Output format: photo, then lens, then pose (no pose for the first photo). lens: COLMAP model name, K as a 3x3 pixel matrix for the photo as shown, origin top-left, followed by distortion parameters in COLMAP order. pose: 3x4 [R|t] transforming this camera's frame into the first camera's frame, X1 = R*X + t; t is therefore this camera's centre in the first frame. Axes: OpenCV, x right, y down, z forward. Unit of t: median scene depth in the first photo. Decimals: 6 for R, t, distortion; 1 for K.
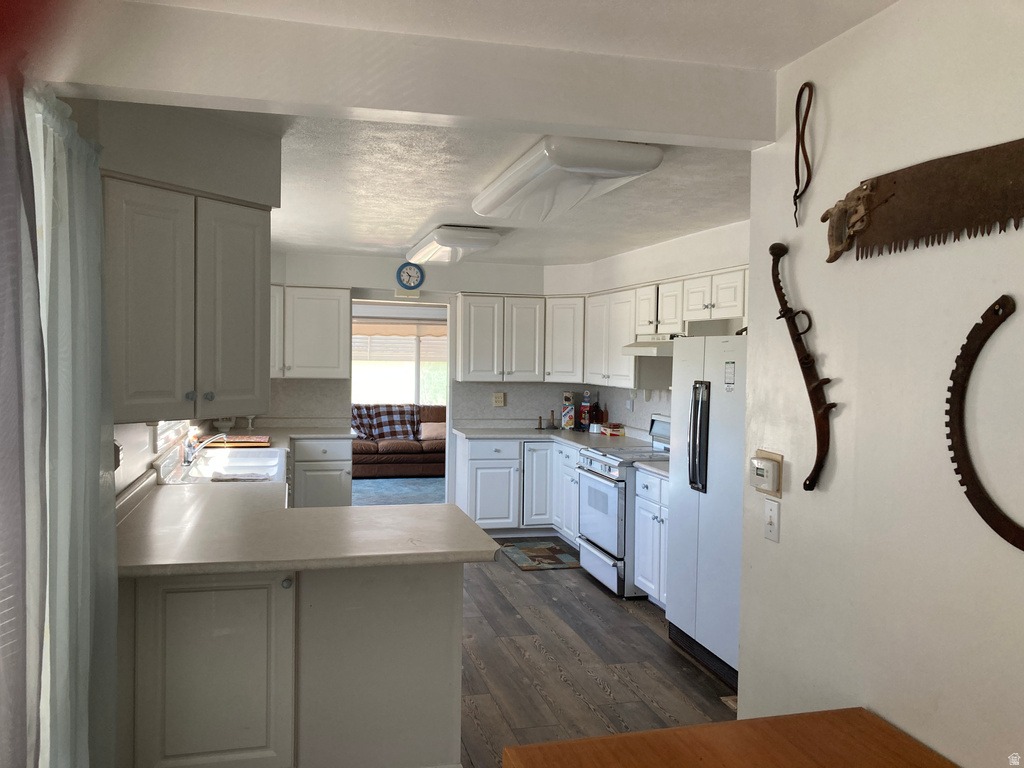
lens RADIAL K [[832.0, 0, 510.1], [0, 832.0, 383.4], [0, 0, 1]] dist [0.010889, -0.027426]
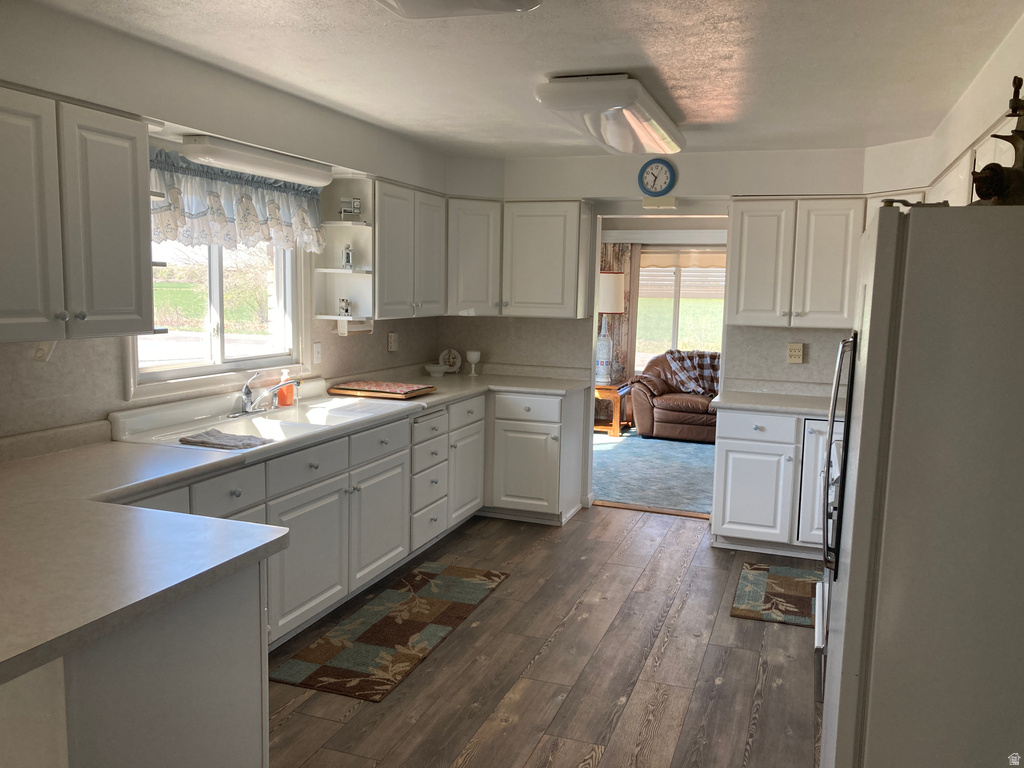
lens RADIAL K [[832.0, 0, 510.7], [0, 832.0, 399.0], [0, 0, 1]] dist [0.010889, -0.027426]
pose [[0.822093, 0.073789, -0.564551, 0.201486], [-0.024288, 0.995209, 0.094710, -0.002828], [0.568835, -0.064148, 0.819946, 0.325711]]
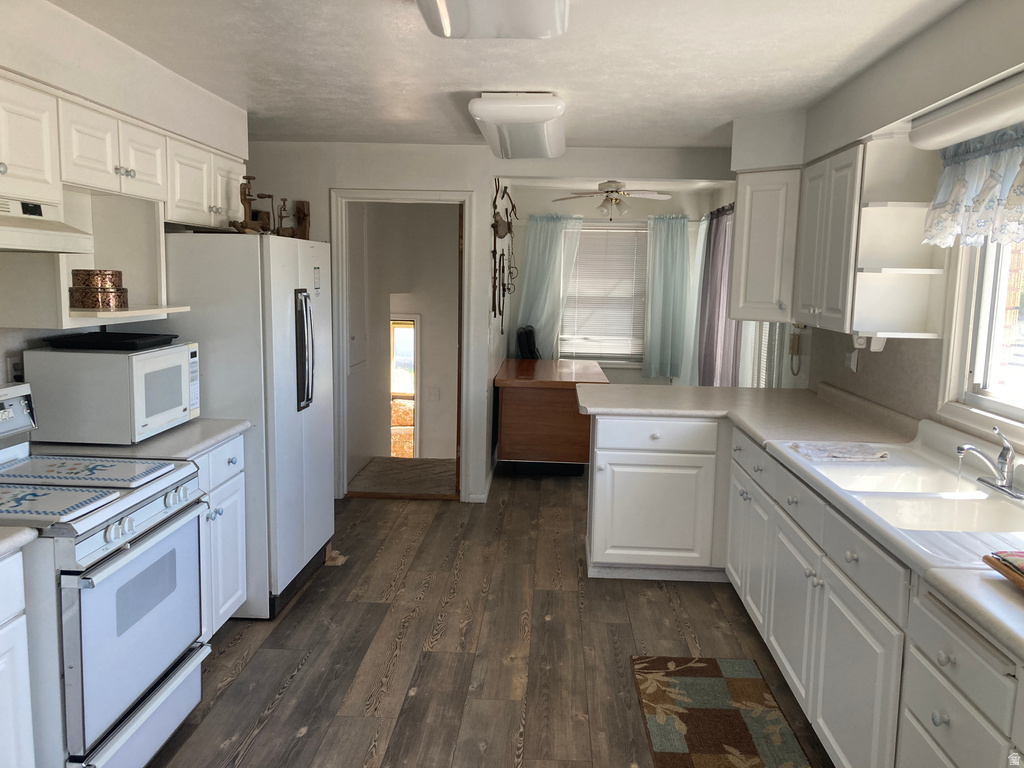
lens RADIAL K [[832.0, 0, 520.7], [0, 832.0, 388.0], [0, 0, 1]] dist [0.010889, -0.027426]
pose [[-0.955512, -0.079776, 0.283958, -0.161851], [-0.031222, 0.984676, 0.171577, -0.036758], [-0.293294, 0.155078, -0.943361, 1.100892]]
